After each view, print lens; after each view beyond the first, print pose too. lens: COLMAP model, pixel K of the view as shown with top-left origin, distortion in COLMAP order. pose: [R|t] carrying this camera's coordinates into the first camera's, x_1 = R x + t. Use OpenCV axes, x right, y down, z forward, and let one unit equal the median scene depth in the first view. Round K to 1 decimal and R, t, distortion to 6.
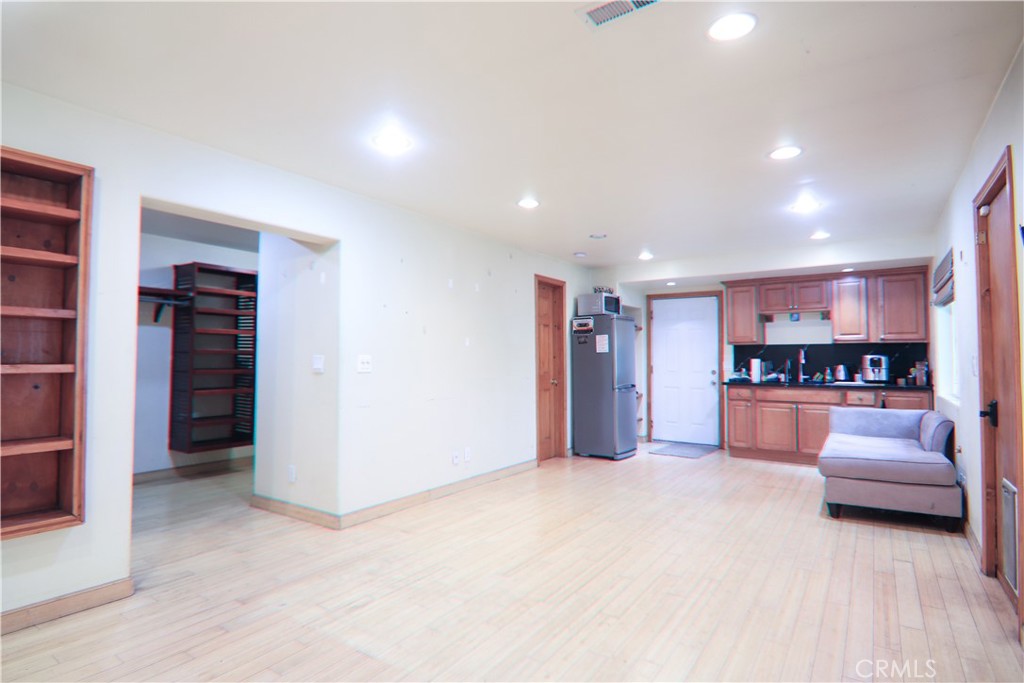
lens RADIAL K [[527.6, 0, 506.8], [0, 527.6, 346.5], [0, 0, 1]] dist [-0.022578, -0.000961]
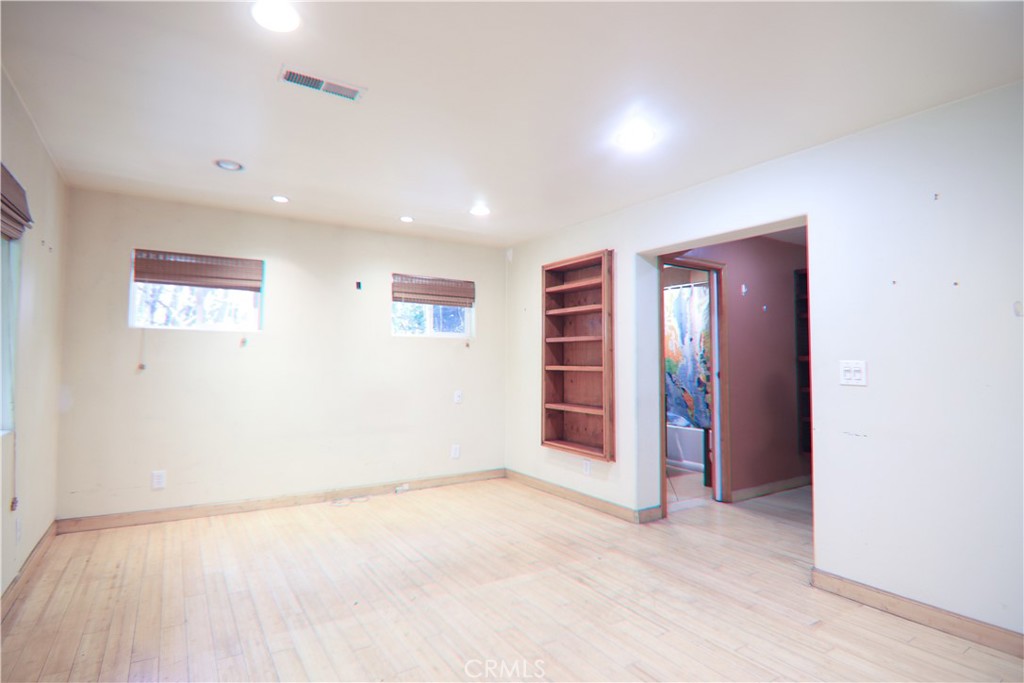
lens RADIAL K [[527.6, 0, 507.1], [0, 527.6, 335.6], [0, 0, 1]] dist [-0.022578, -0.000961]
pose [[-0.388504, -0.047610, -0.920216, 0.756039], [0.008101, 0.998449, -0.055078, 0.025095], [0.921411, -0.028852, -0.387516, 1.163843]]
